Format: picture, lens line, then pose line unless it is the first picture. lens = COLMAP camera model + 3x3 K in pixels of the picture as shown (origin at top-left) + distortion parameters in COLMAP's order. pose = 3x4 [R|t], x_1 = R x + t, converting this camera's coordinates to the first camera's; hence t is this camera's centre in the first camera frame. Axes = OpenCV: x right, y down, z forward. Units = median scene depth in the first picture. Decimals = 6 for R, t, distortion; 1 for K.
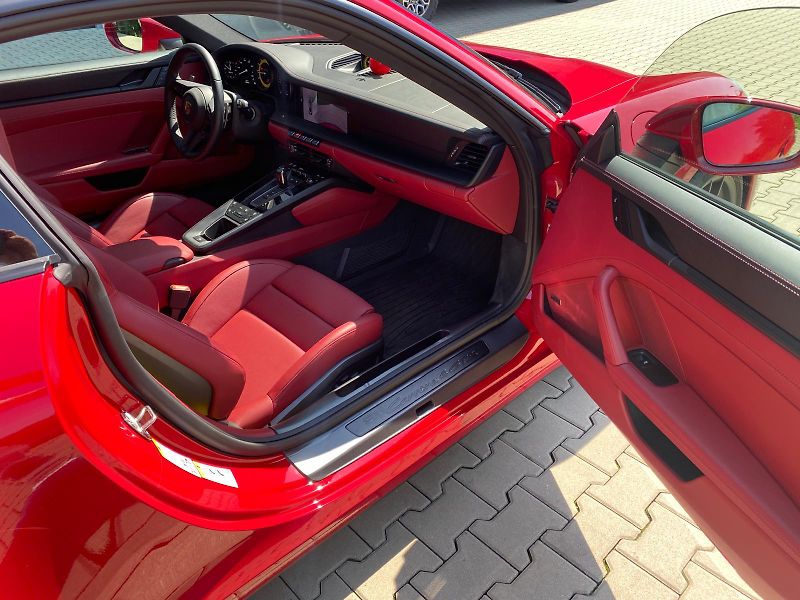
lens RADIAL K [[604.1, 0, 402.7], [0, 604.1, 298.0], [0, 0, 1]] dist [0.008166, -0.013307]
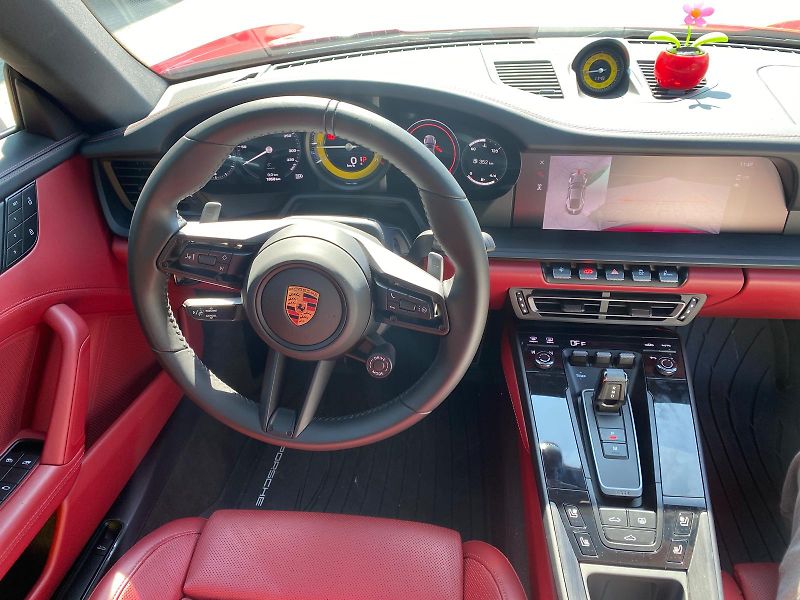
lens RADIAL K [[604.1, 0, 402.0], [0, 604.1, 298.4], [0, 0, 1]] dist [0.008166, -0.013307]
pose [[0.757624, -0.358374, 0.545504, -0.467254], [0.360039, 0.926584, 0.108689, -0.324160], [-0.544407, 0.114057, 0.831031, 0.700200]]
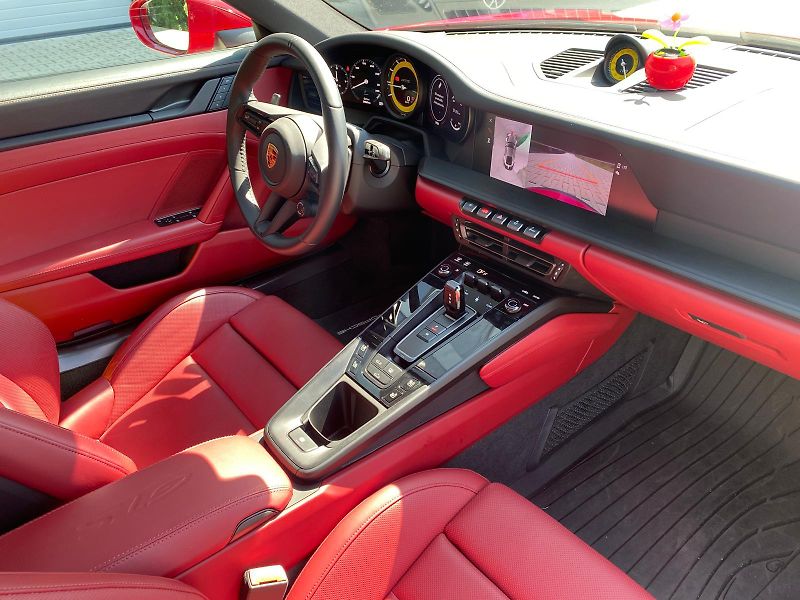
lens RADIAL K [[604.1, 0, 392.3], [0, 604.1, 304.9], [0, 0, 1]] dist [0.008166, -0.013307]
pose [[0.996729, 0.013117, -0.079744, -0.199810], [-0.011939, 0.999813, 0.015228, -0.188398], [0.079929, -0.014227, 0.996699, 0.464820]]
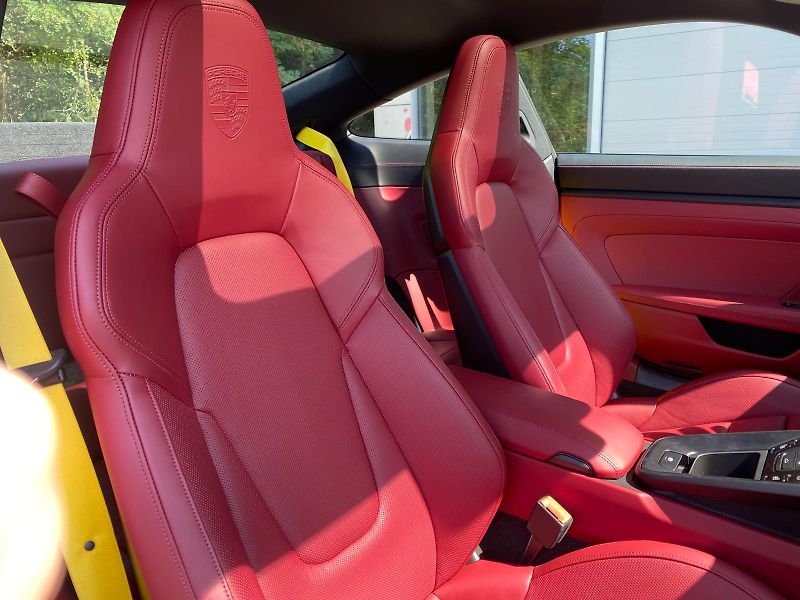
lens RADIAL K [[604.1, 0, 402.6], [0, 604.1, 302.2], [0, 0, 1]] dist [0.008166, -0.013307]
pose [[0.187085, 0.253524, -0.949065, 0.051818], [-0.489379, 0.861757, 0.133732, -0.147828], [0.851767, 0.439433, 0.285291, 0.545209]]
